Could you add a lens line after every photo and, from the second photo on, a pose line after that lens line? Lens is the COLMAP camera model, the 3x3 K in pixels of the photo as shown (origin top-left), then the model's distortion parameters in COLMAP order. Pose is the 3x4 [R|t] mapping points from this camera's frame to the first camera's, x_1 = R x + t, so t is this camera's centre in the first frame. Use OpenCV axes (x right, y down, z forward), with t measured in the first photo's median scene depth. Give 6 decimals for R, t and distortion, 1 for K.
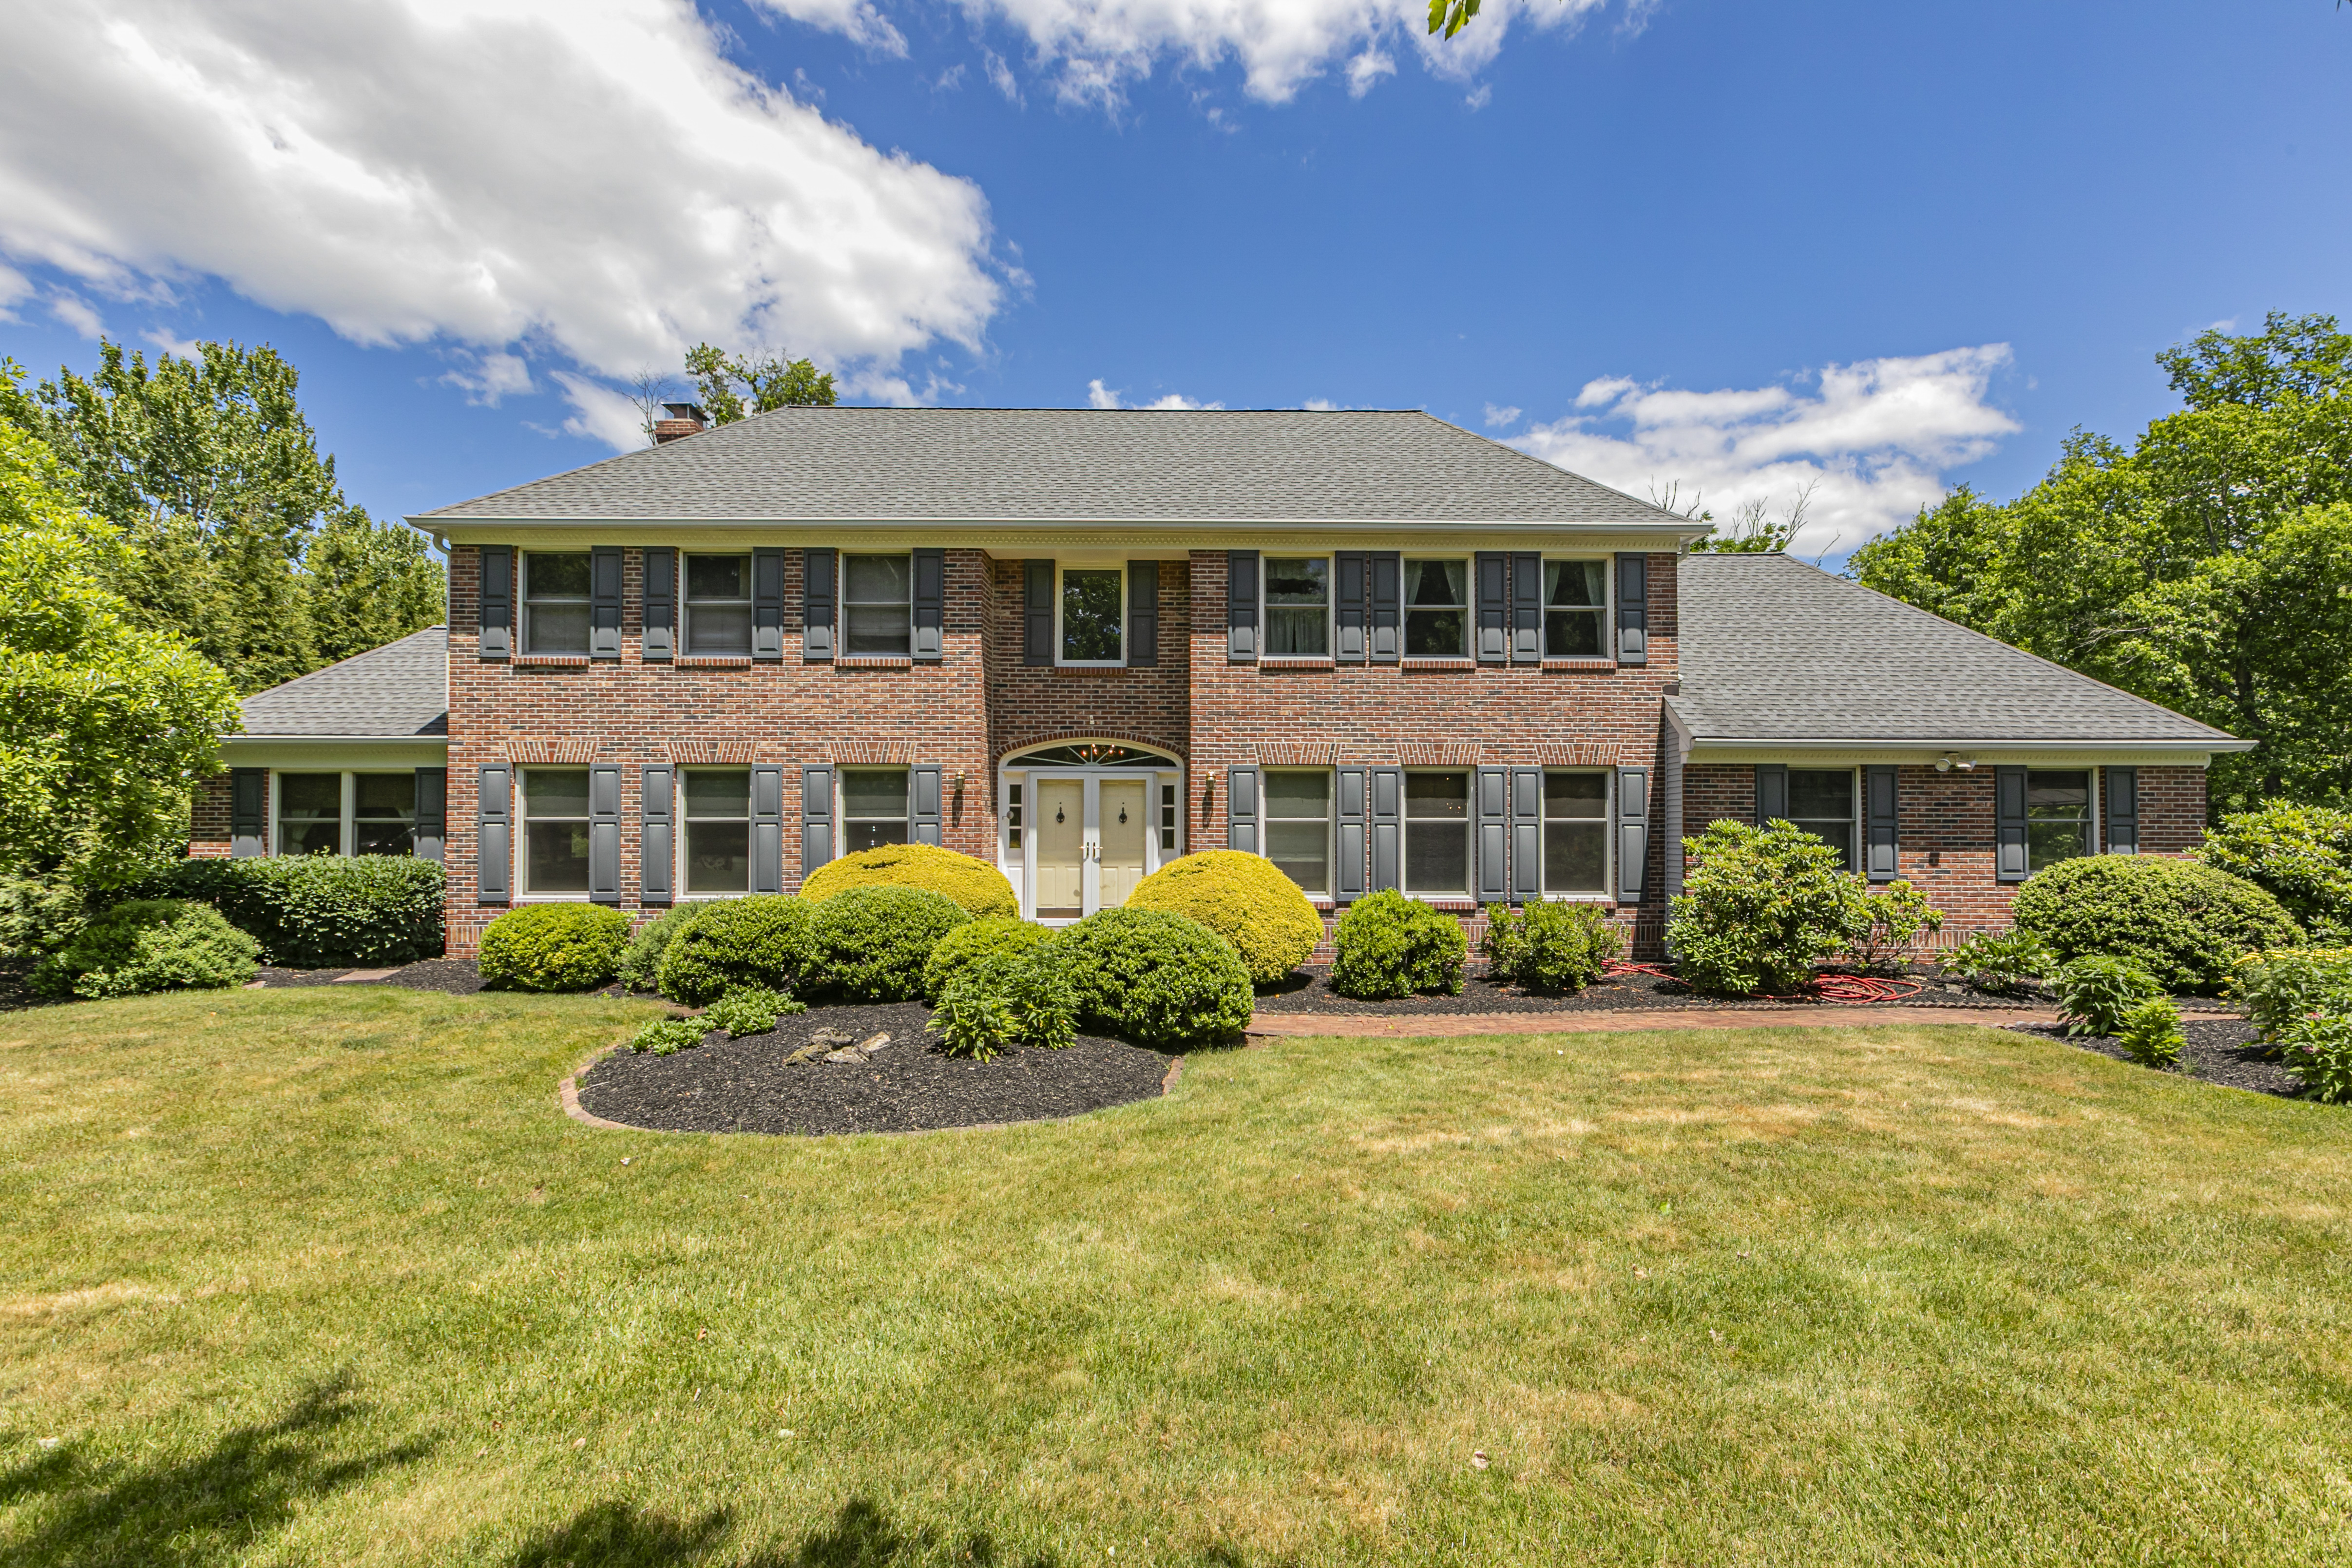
lens RADIAL K [[1124.2, 0, 1170.5], [0, 1124.2, 796.9], [0, 0, 1]] dist [0.020714, 0.000232]
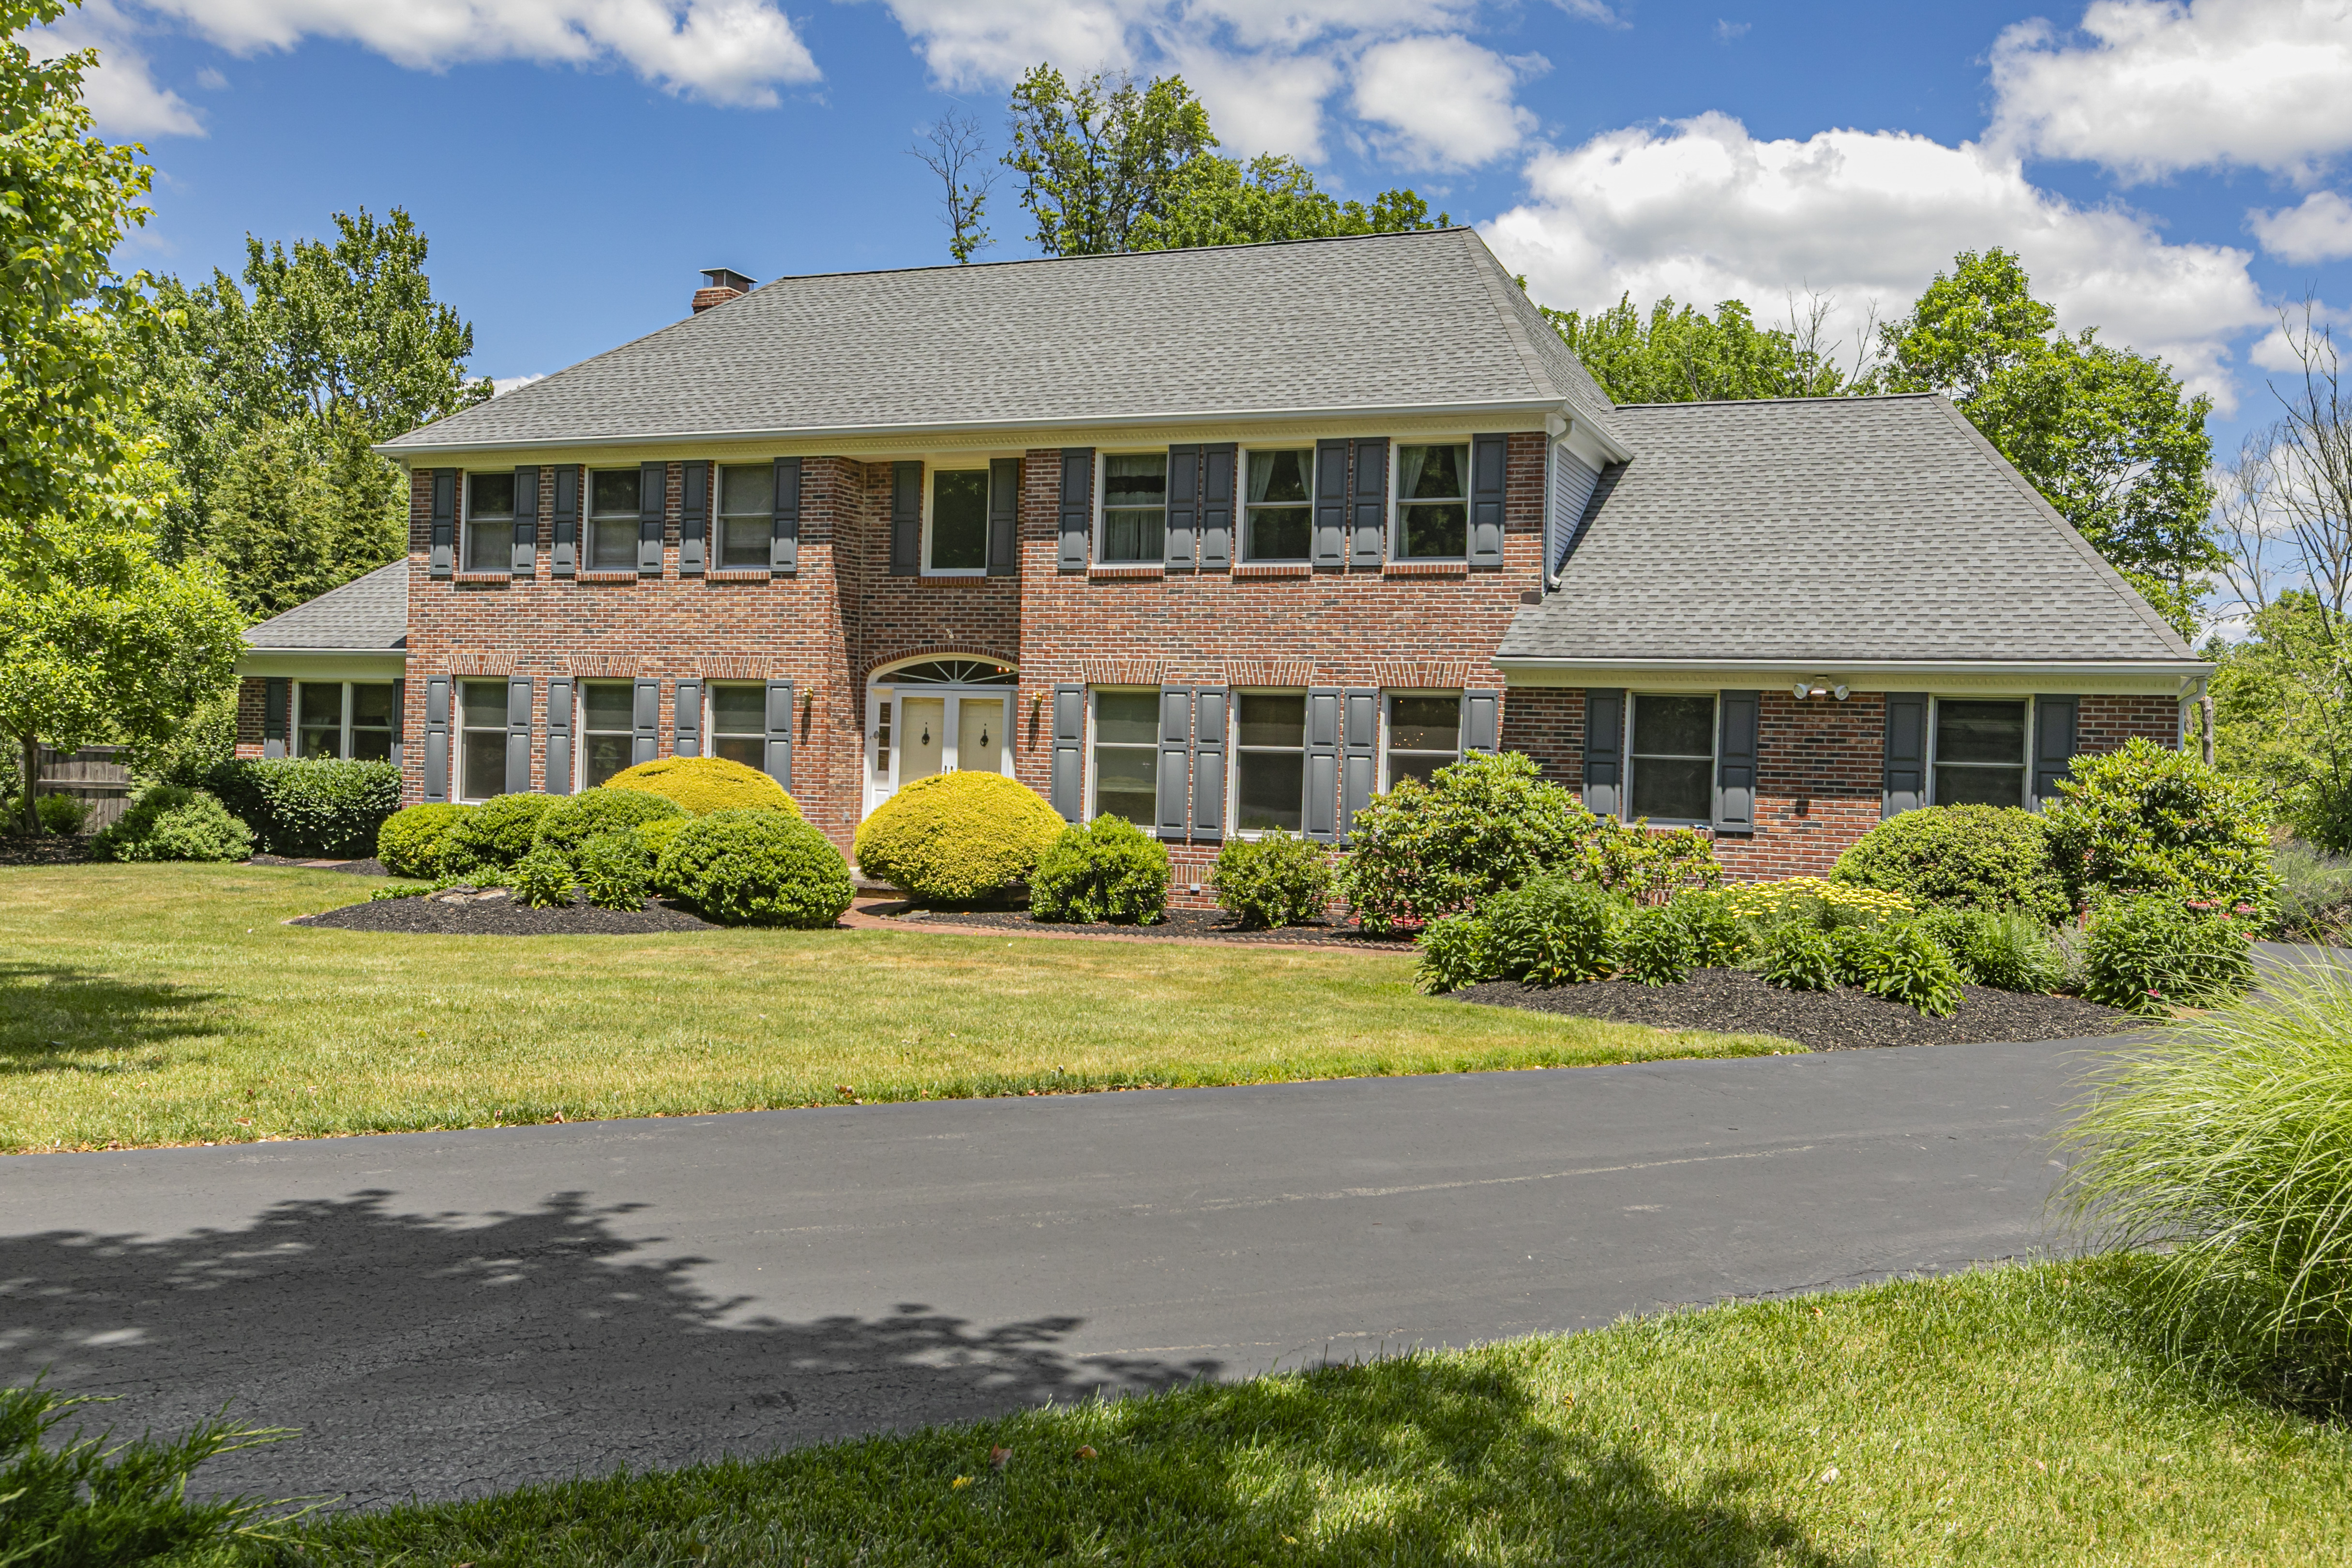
lens RADIAL K [[2037.6, 0, 1176.0], [0, 2037.6, 784.0], [0, 0, 1]] dist [0.076234, -0.009380]
pose [[0.915340, 0.028461, -0.401675, 0.808372], [-0.019193, 0.999449, 0.027080, 0.006486], [0.402225, -0.017078, 0.915382, -0.484229]]
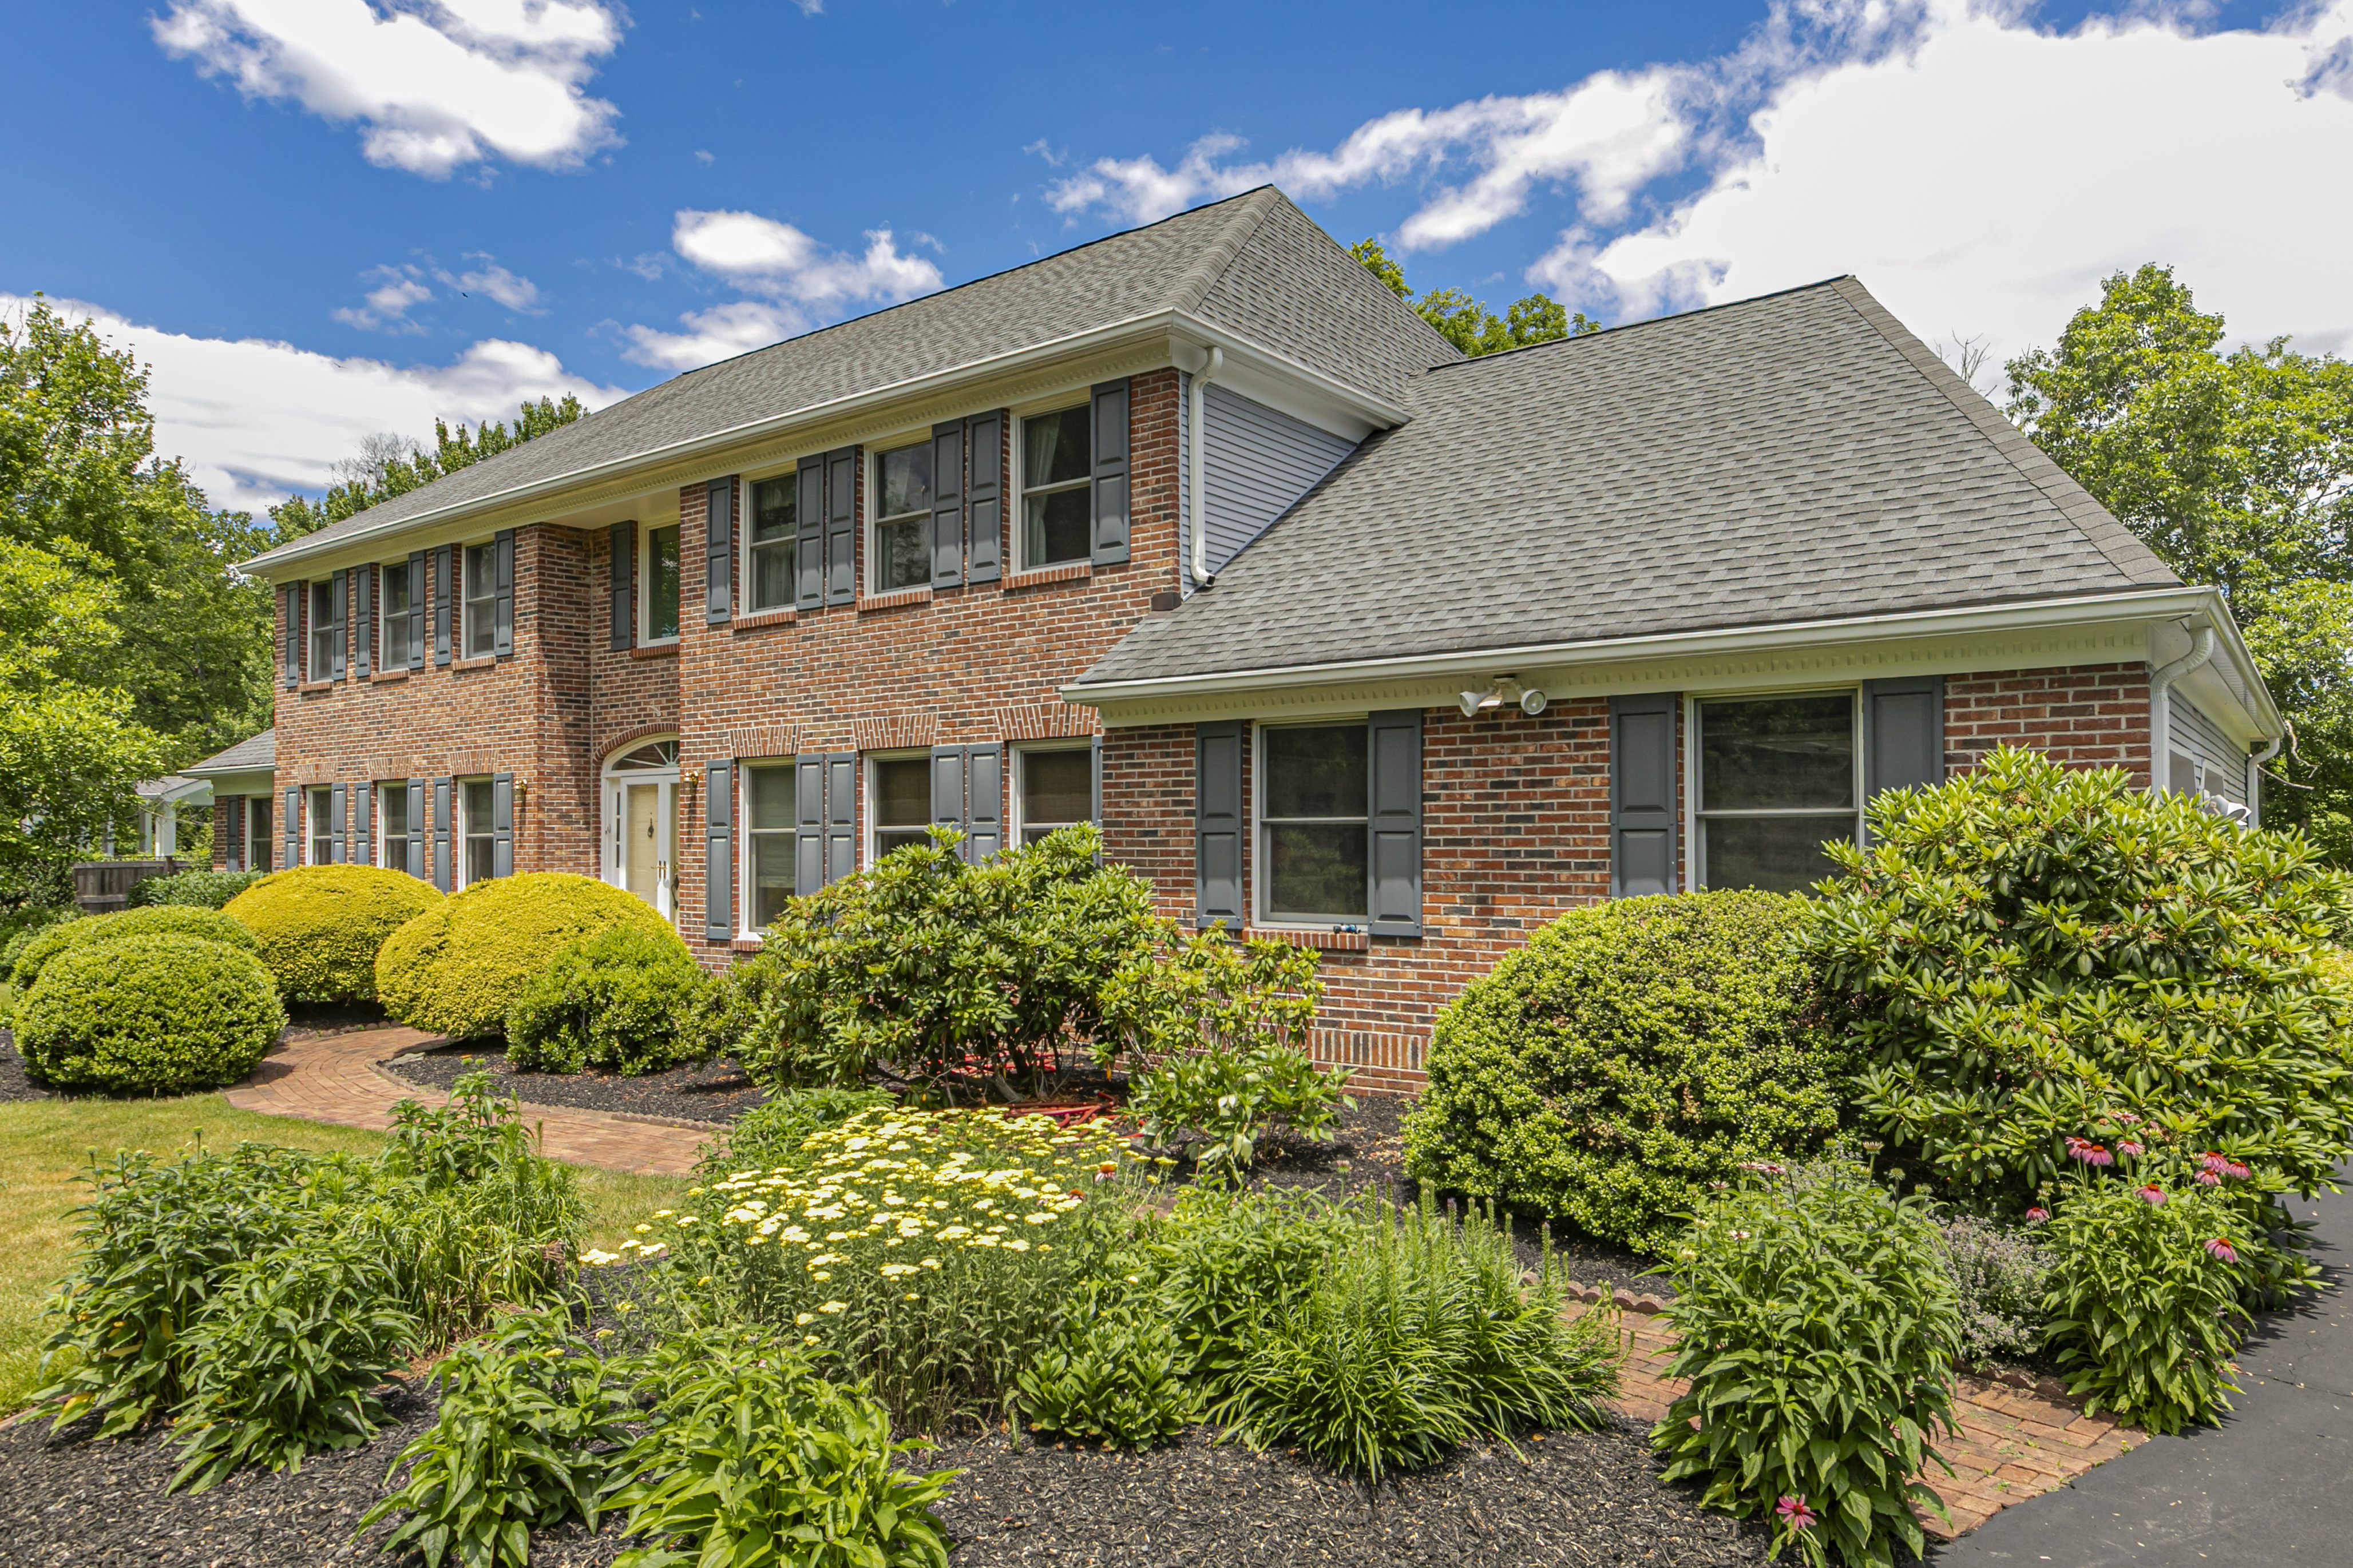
lens RADIAL K [[1501.6, 0, 1125.3], [0, 1501.6, 830.2], [0, 0, 1]] dist [0.036176, 0.001797]
pose [[0.777703, -0.011421, -0.628528, 0.911766], [0.025839, 0.999571, 0.013809, 0.012434], [0.628100, -0.026980, 0.777665, 0.375696]]
